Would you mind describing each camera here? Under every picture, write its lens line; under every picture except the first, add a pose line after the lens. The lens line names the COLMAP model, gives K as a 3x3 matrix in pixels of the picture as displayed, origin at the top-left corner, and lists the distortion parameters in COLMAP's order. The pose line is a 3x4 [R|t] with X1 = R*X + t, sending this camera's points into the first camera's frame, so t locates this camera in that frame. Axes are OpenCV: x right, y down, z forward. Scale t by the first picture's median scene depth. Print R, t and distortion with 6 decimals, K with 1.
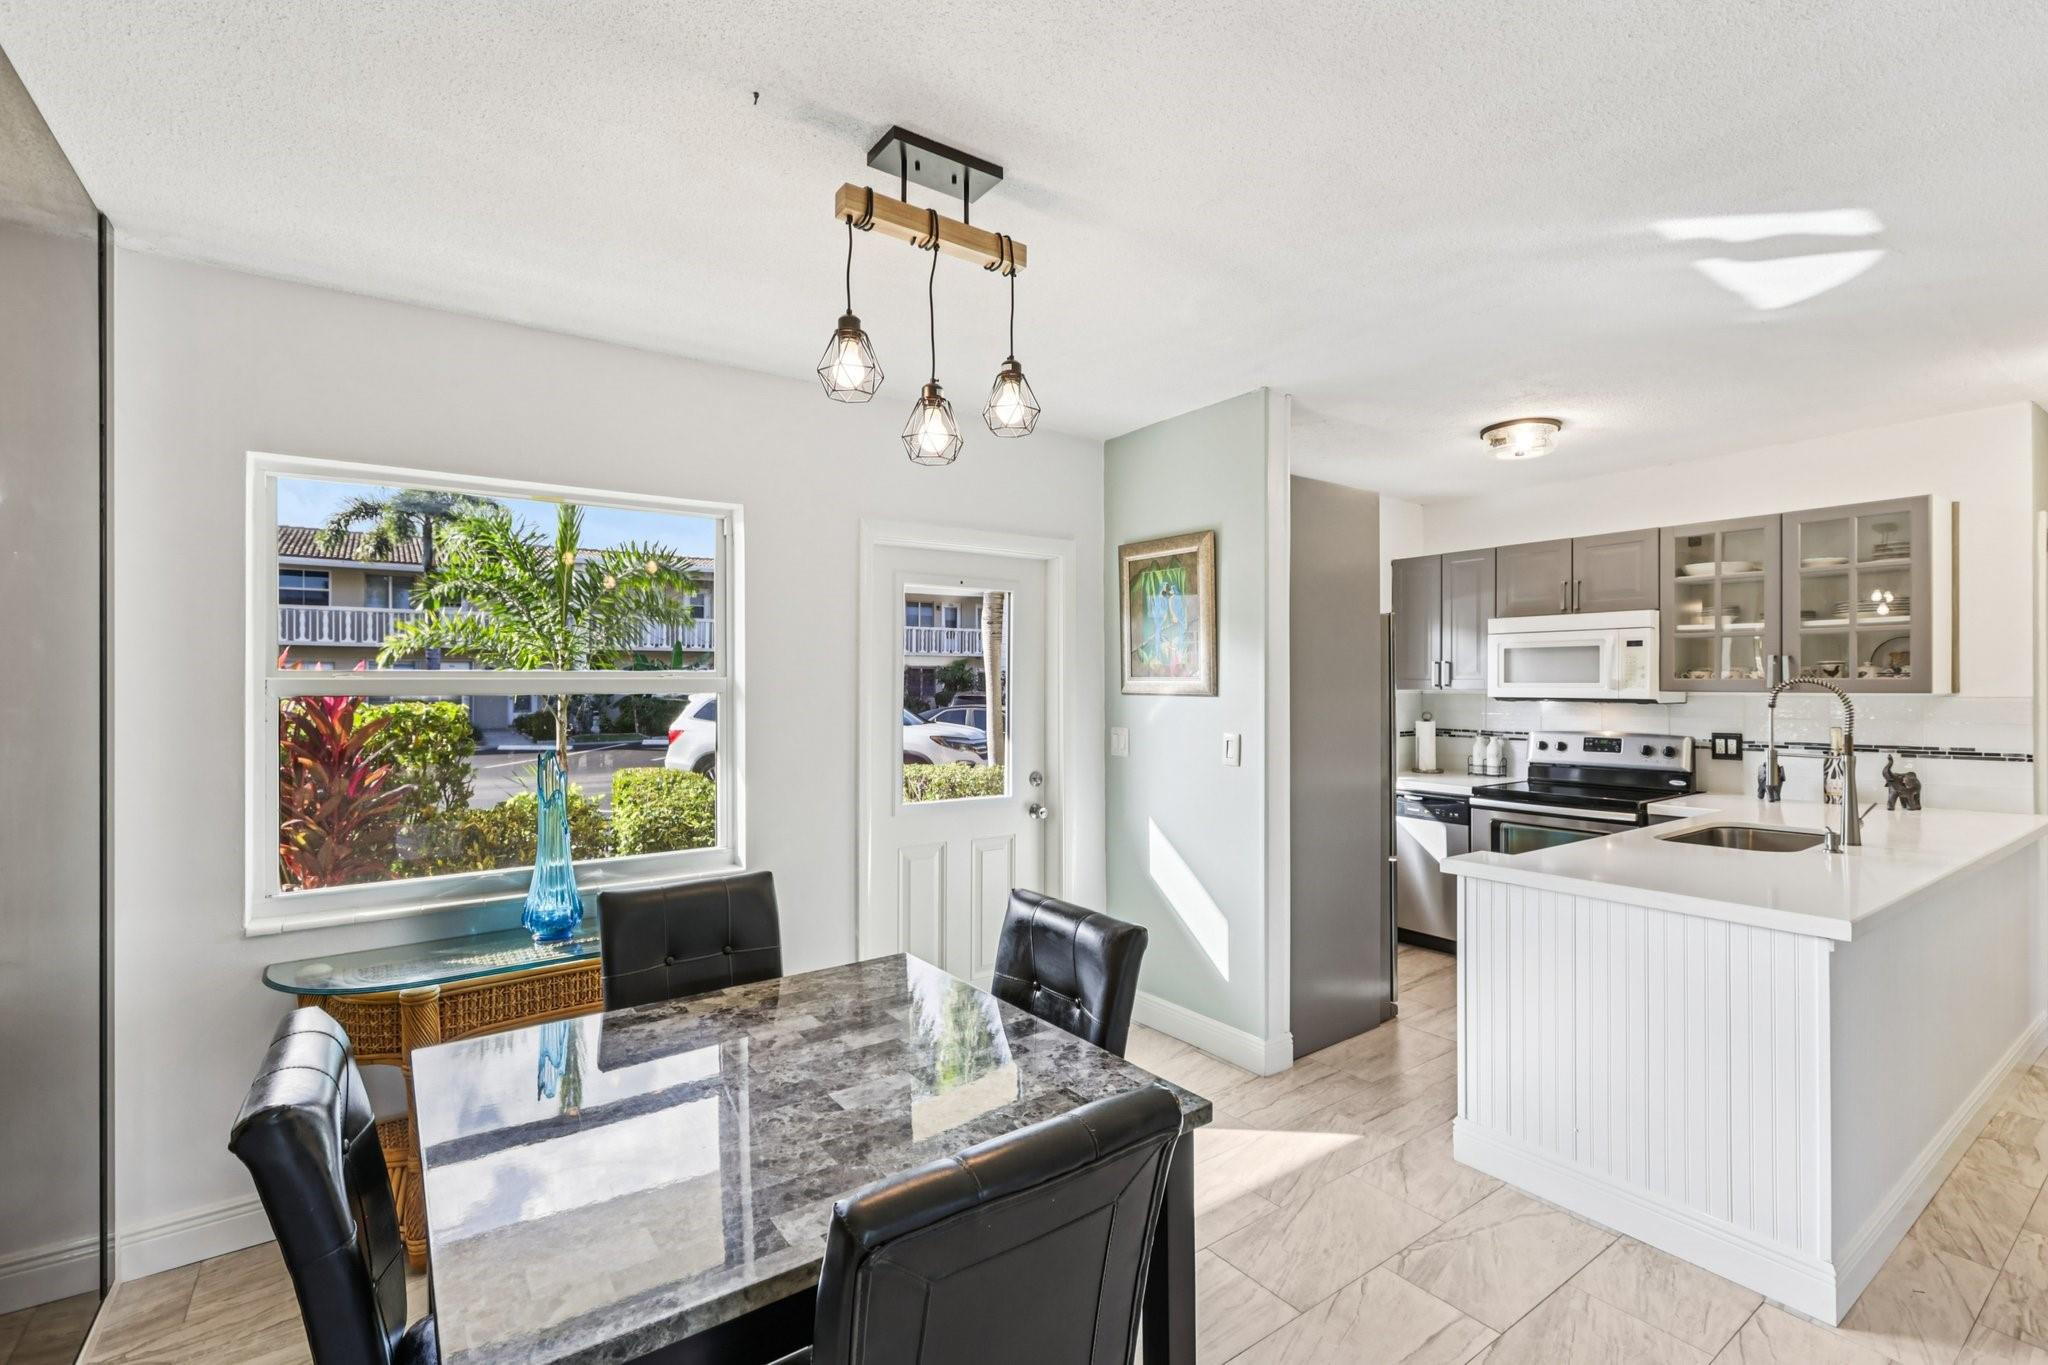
lens RADIAL K [[919.5, 0, 1027.5], [0, 919.5, 684.1], [0, 0, 1]] dist [-0.002410, 0.001792]
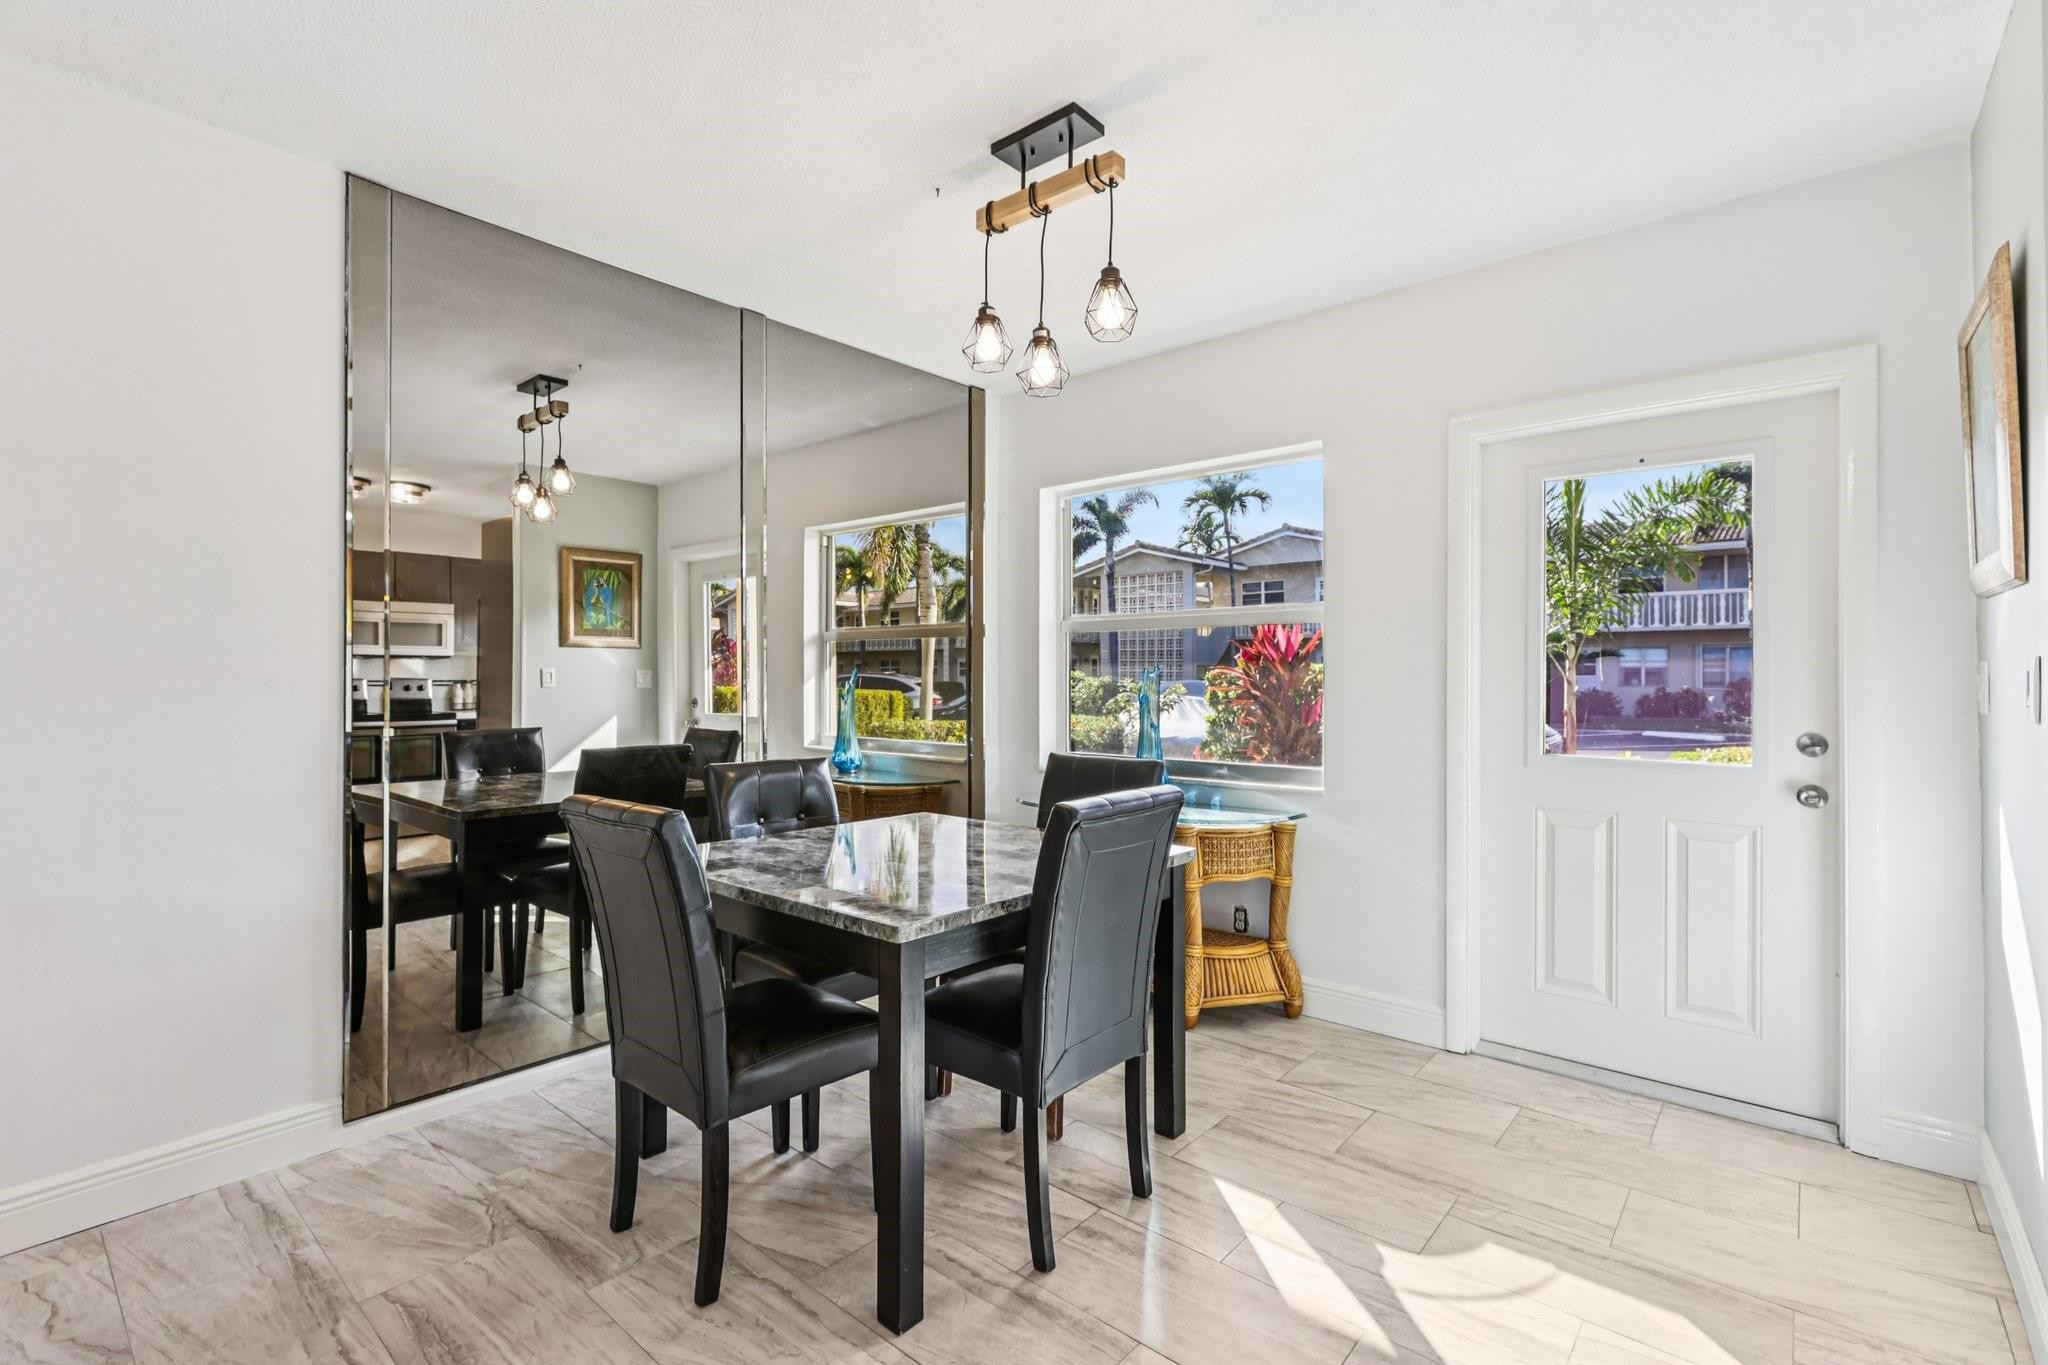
lens RADIAL K [[919.5, 0, 1003.2], [0, 919.5, 665.9], [0, 0, 1]] dist [-0.002410, 0.001792]
pose [[0.231854, -0.006822, -0.972727, 0.461513], [-0.003077, 0.999965, -0.007747, 0.052715], [0.972746, 0.004789, 0.231825, 0.304624]]
